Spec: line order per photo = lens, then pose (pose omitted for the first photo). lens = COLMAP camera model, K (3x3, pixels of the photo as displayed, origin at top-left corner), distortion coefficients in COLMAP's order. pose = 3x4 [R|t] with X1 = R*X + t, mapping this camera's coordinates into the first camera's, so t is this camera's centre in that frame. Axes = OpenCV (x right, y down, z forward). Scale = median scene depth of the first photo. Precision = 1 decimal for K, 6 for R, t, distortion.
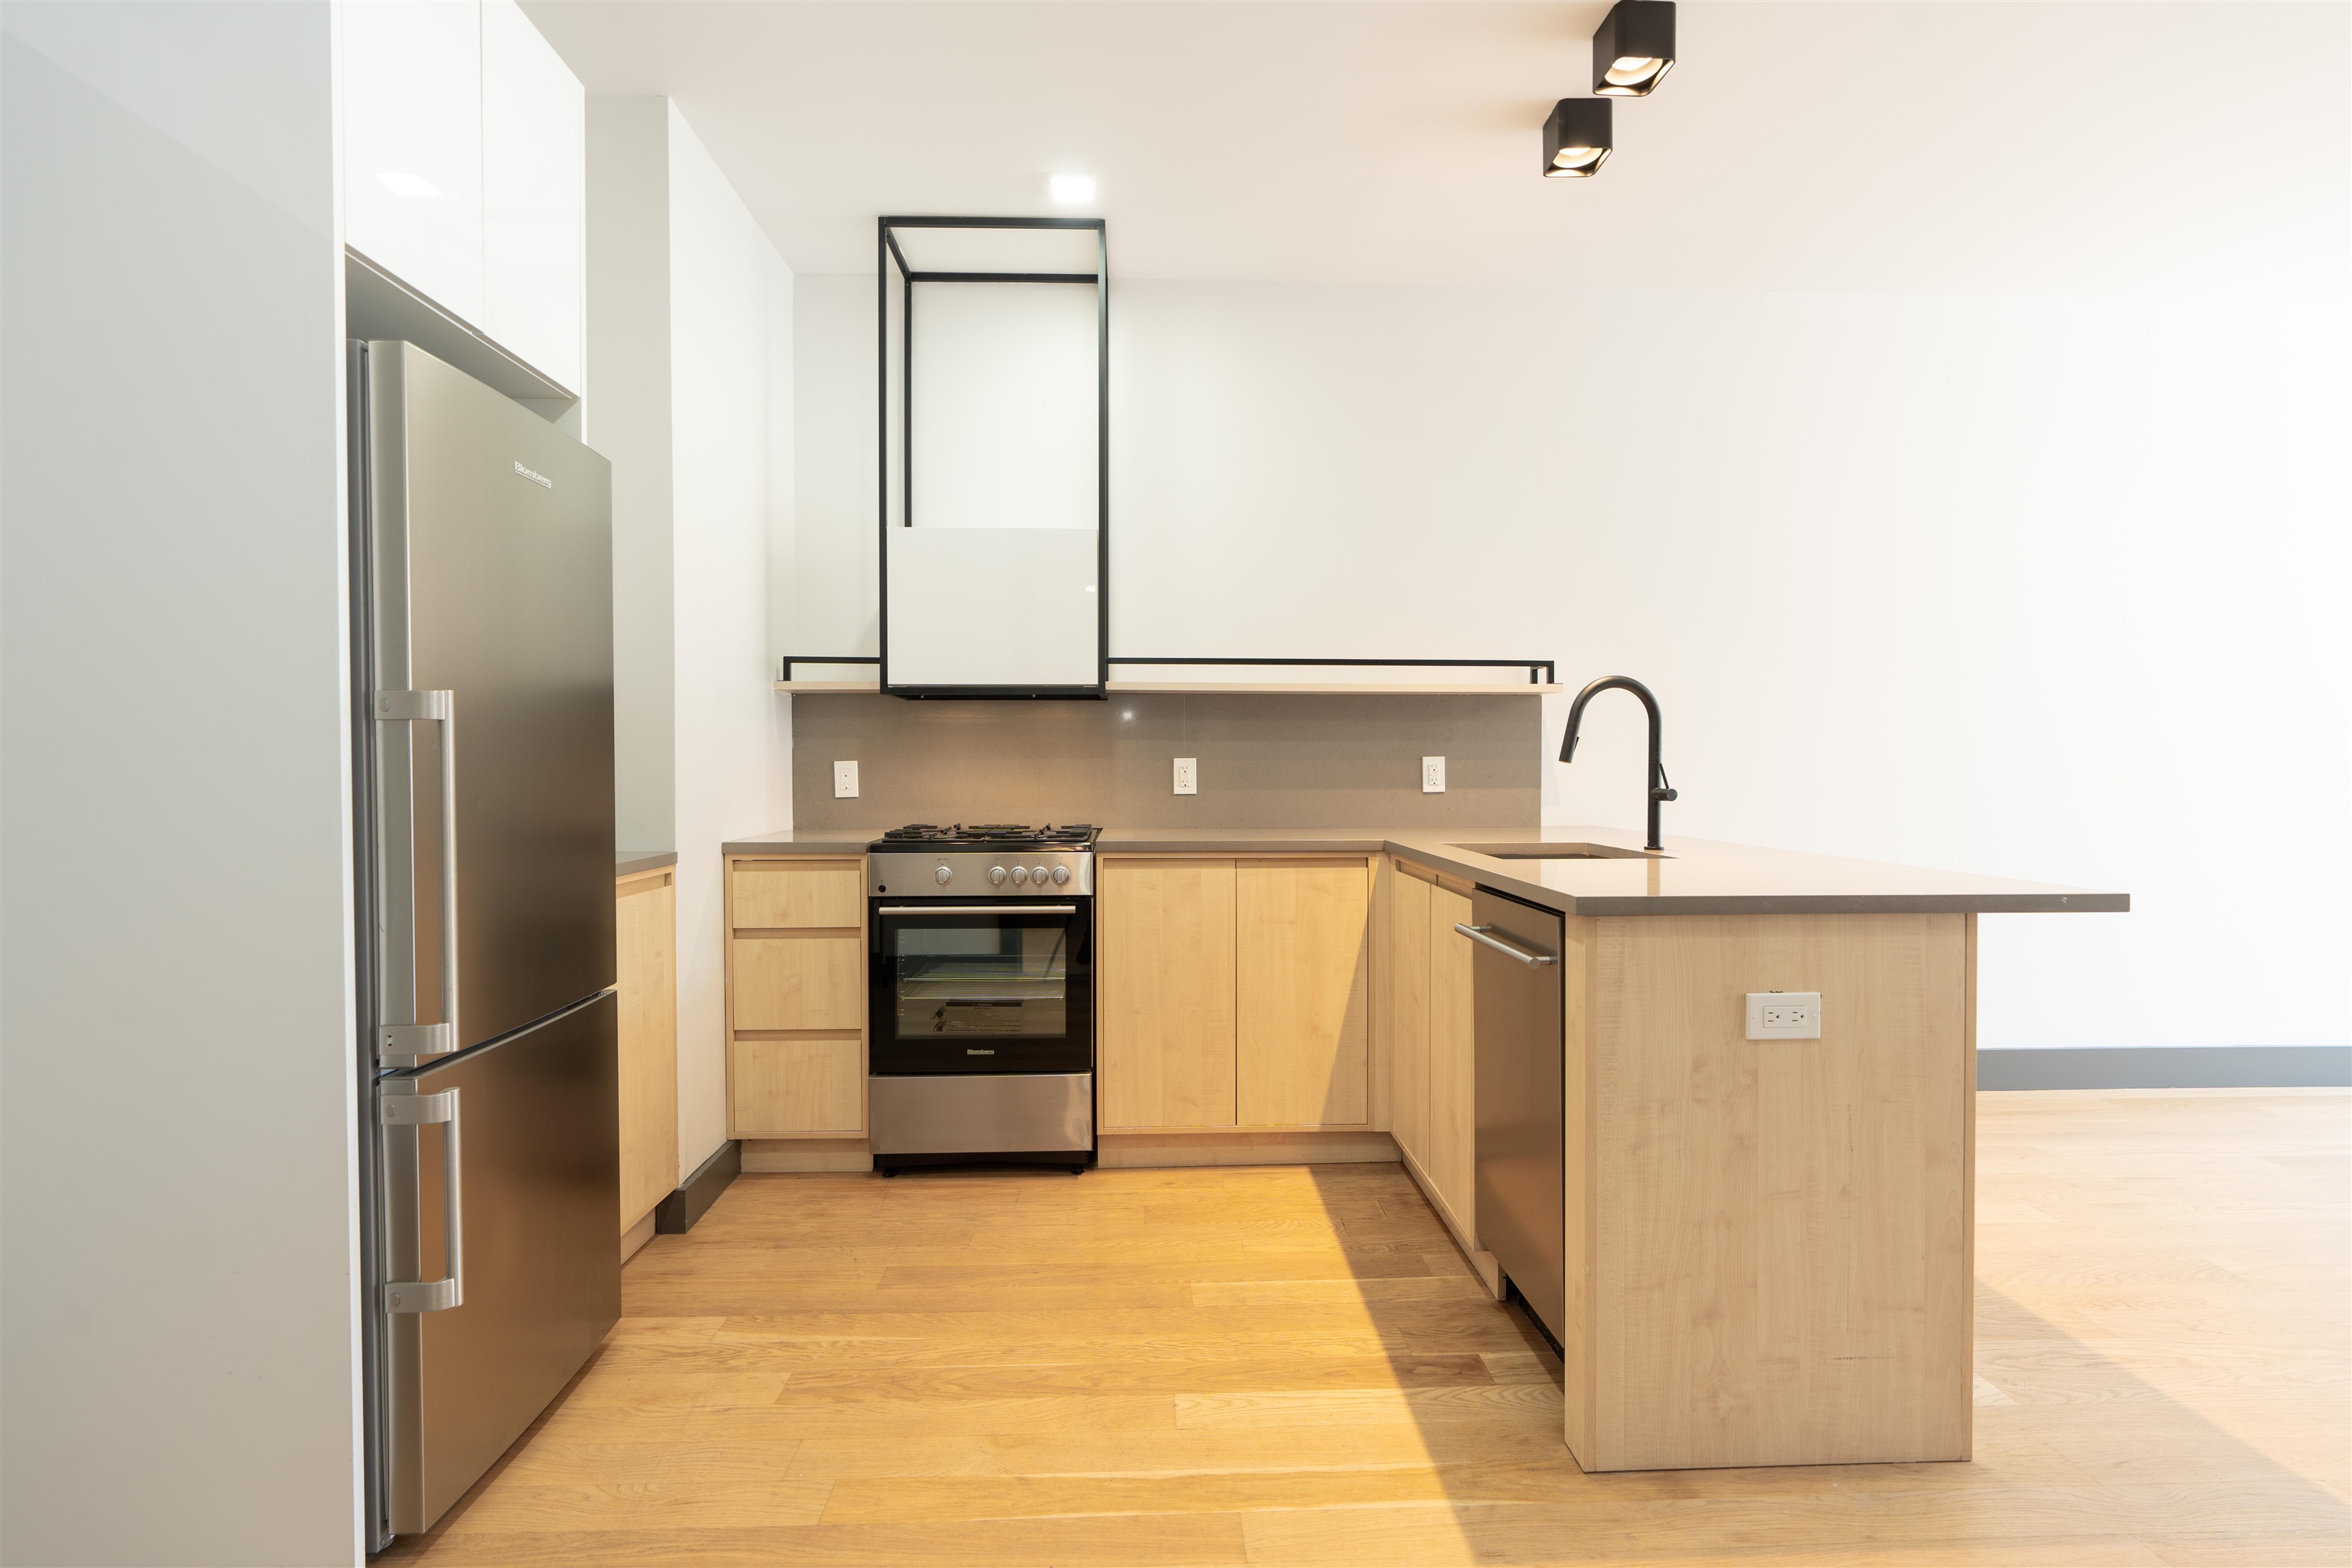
lens RADIAL K [[1061.7, 0, 1174.2], [0, 1061.7, 784.8], [0, 0, 1]] dist [-0.008230, 0.000709]
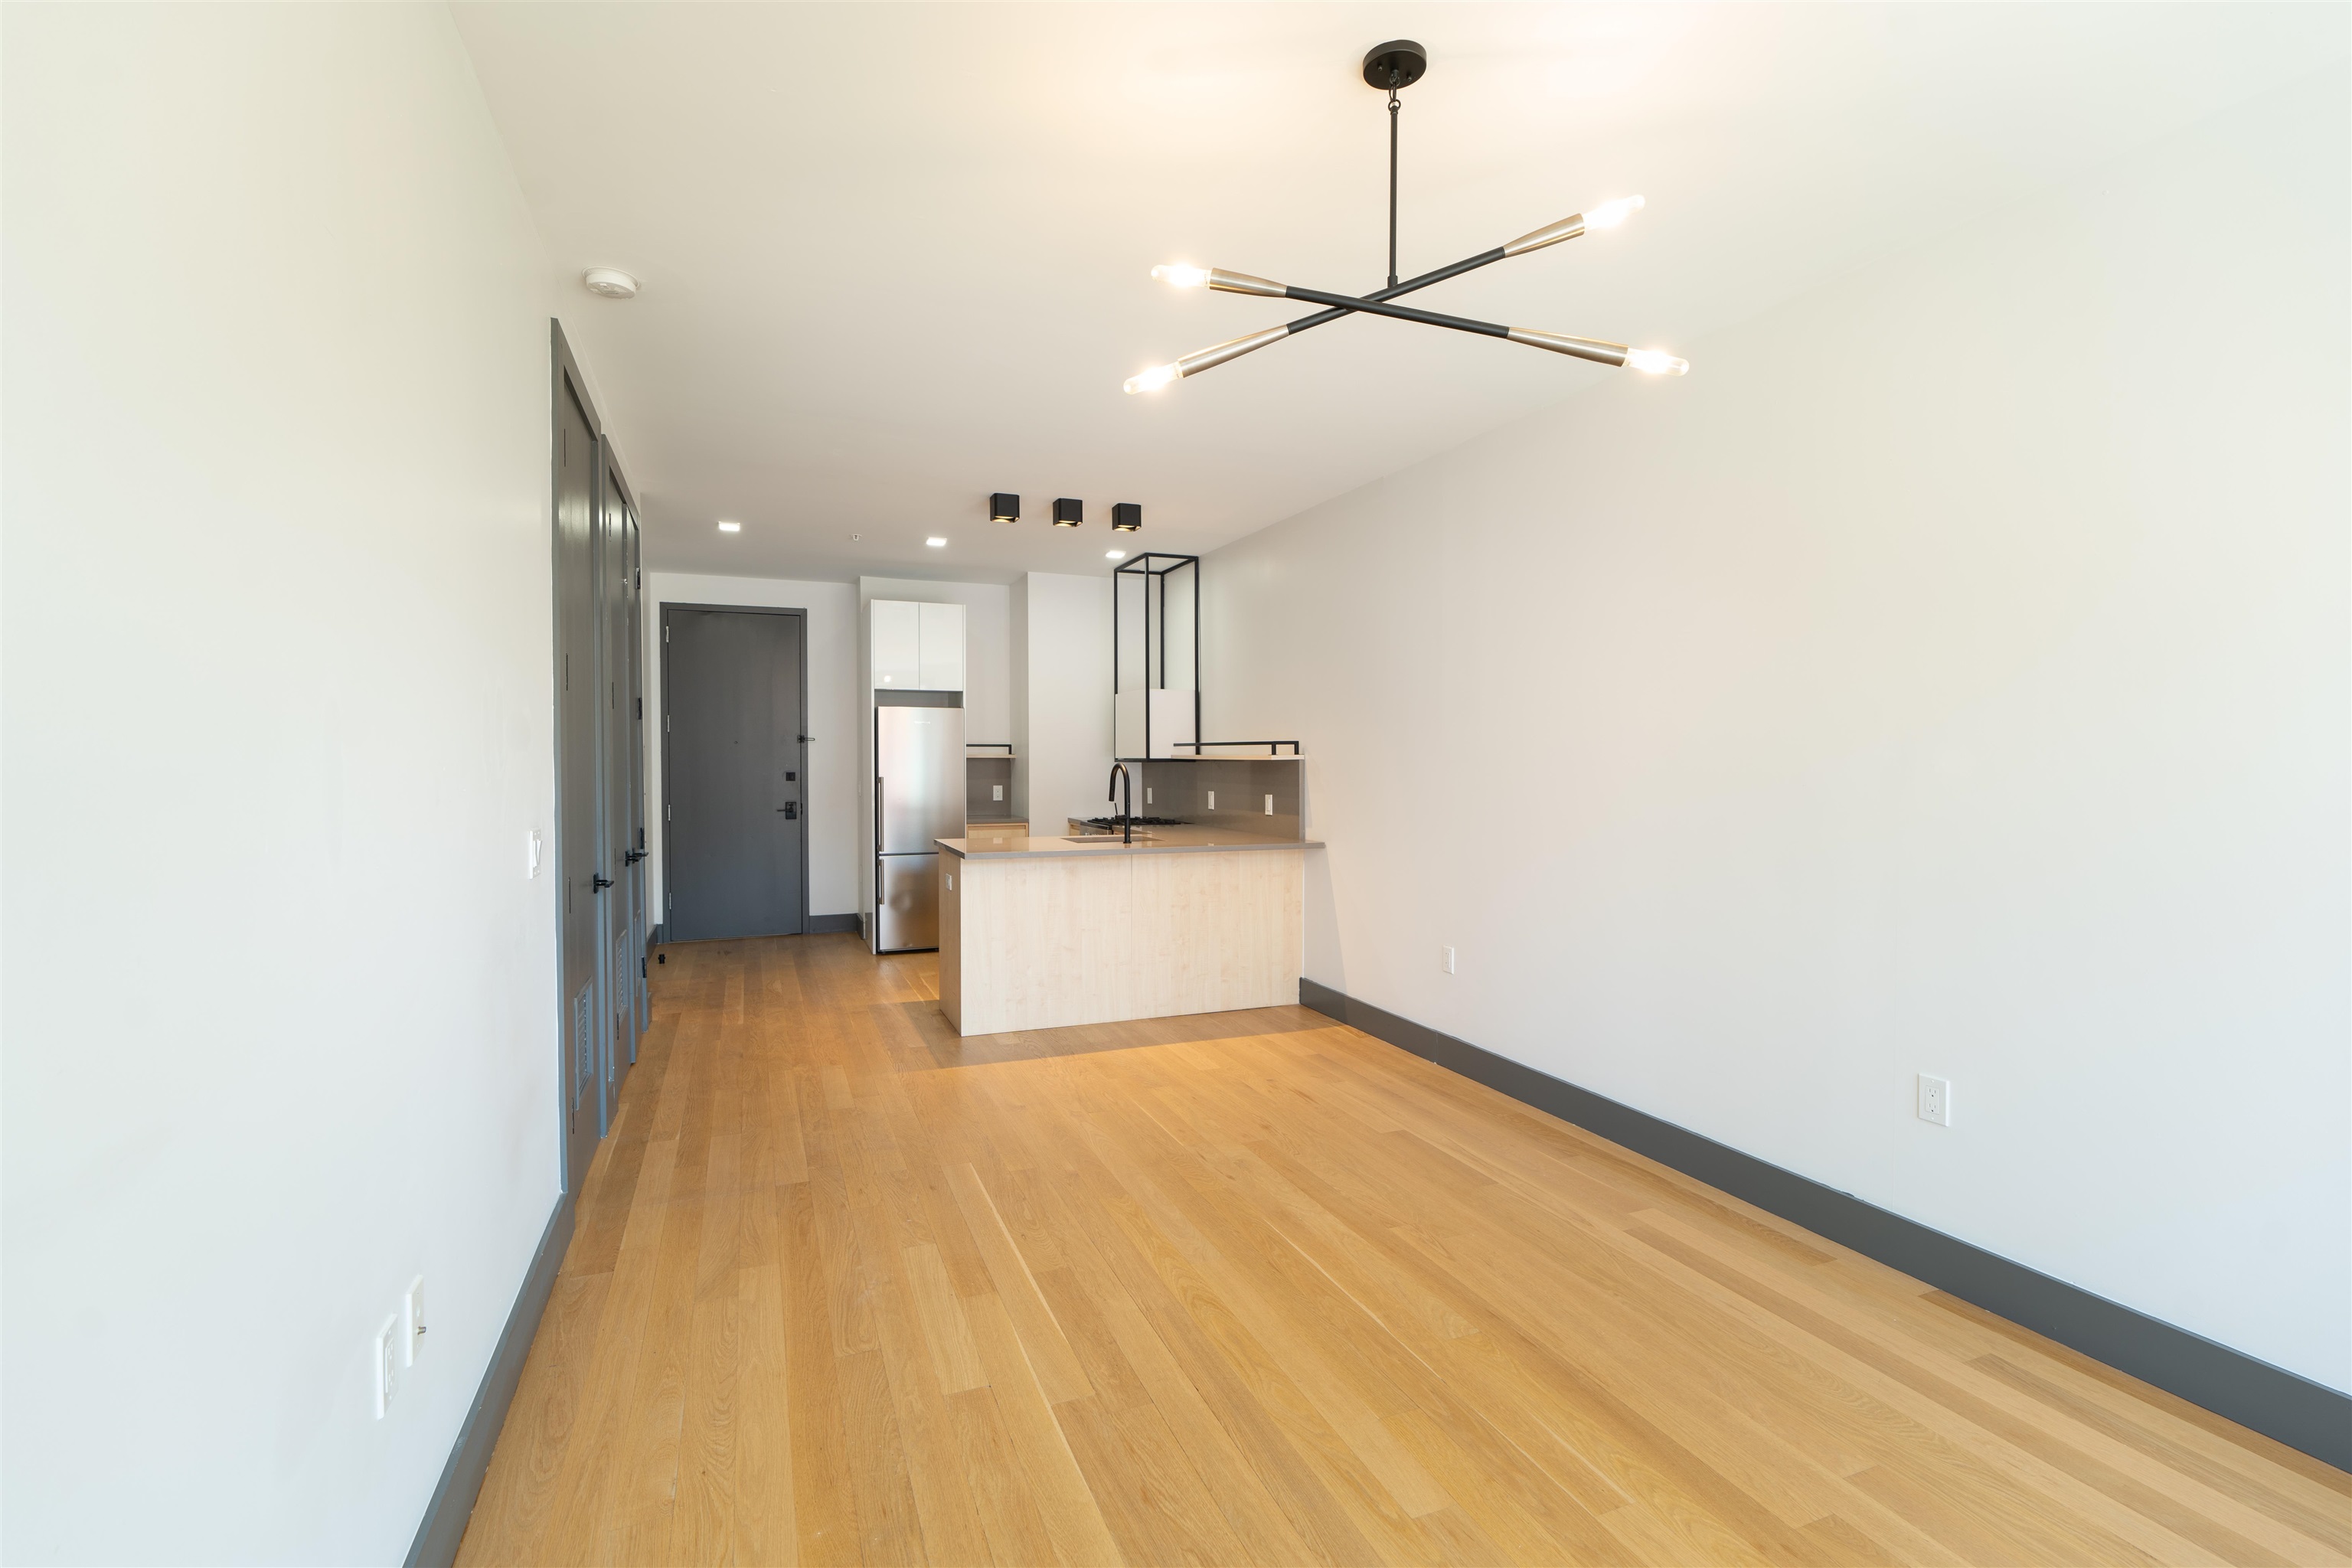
lens RADIAL K [[1057.1, 0, 1173.0], [0, 1057.1, 784.2], [0, 0, 1]] dist [-0.007401, 0.002080]
pose [[0.341507, 0.025001, -0.939547, 2.259858], [-0.019237, 0.999623, 0.019607, -0.092573], [0.939683, 0.011378, 0.341859, 0.312306]]
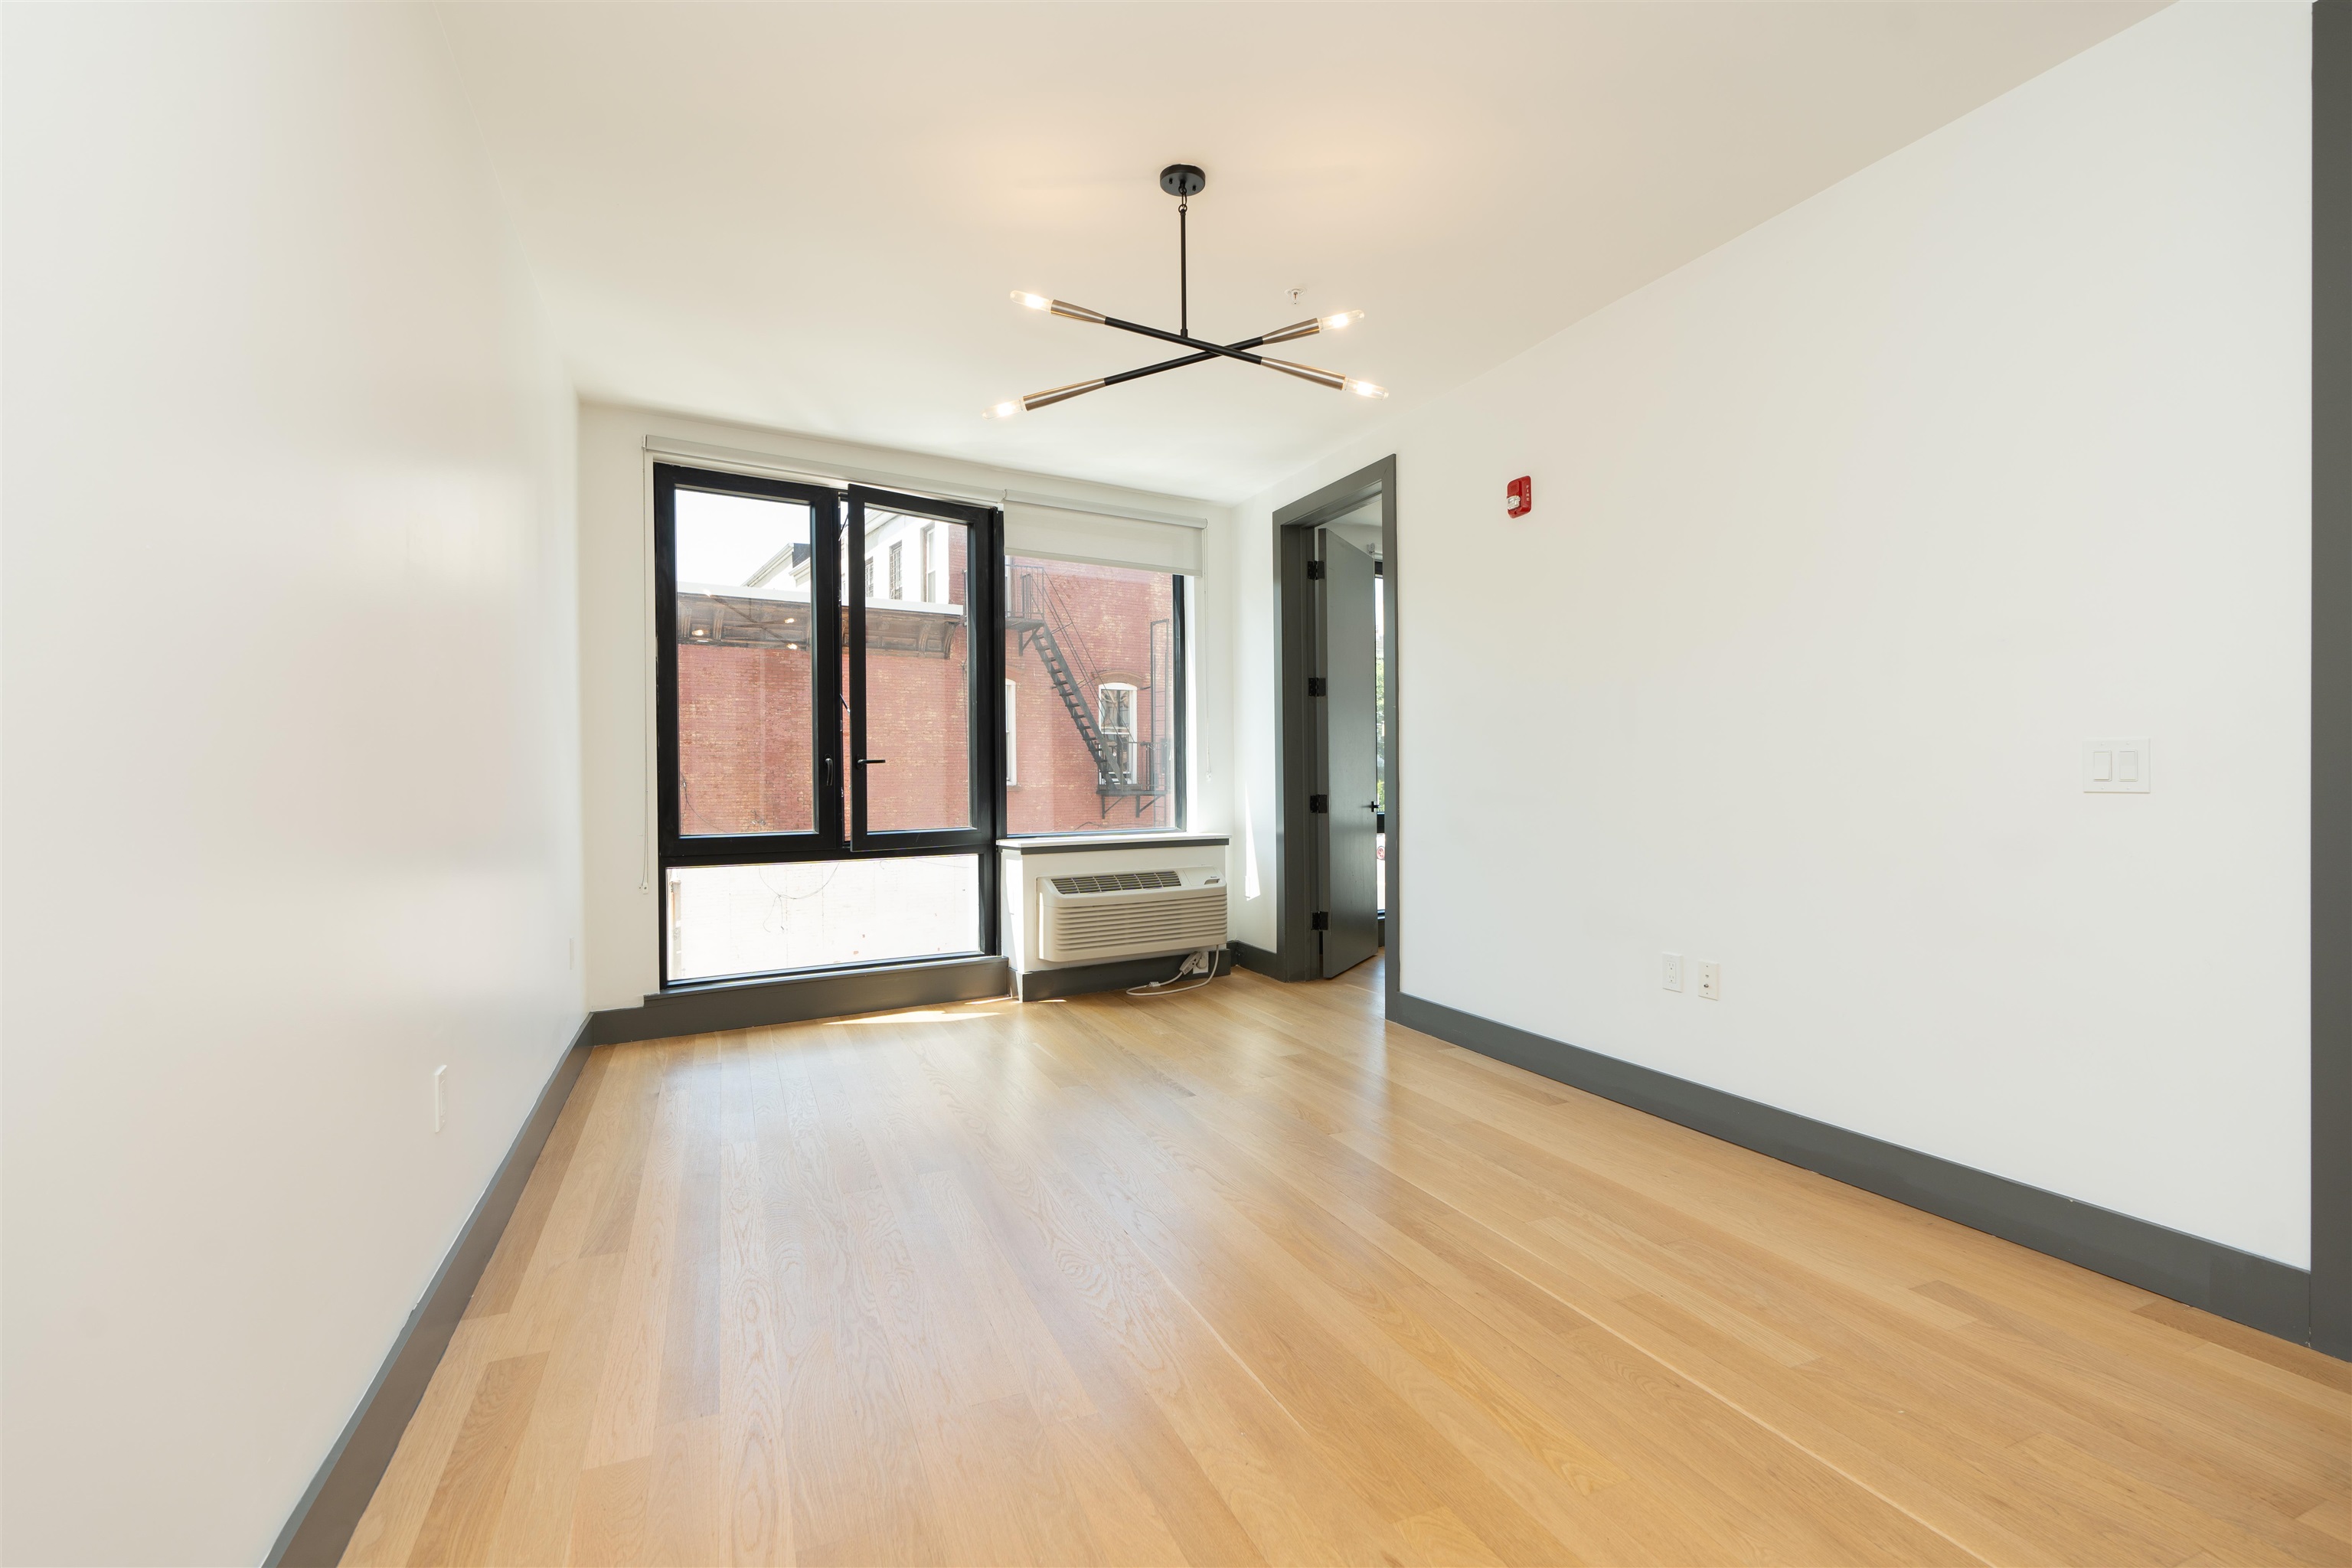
lens RADIAL K [[1057.1, 0, 1173.0], [0, 1057.1, 784.2], [0, 0, 1]] dist [-0.007401, 0.002080]
pose [[-0.360093, -0.003040, 0.932911, 0.703991], [0.026674, 0.999552, 0.013553, -0.019391], [-0.932535, 0.029765, -0.359851, 1.075095]]
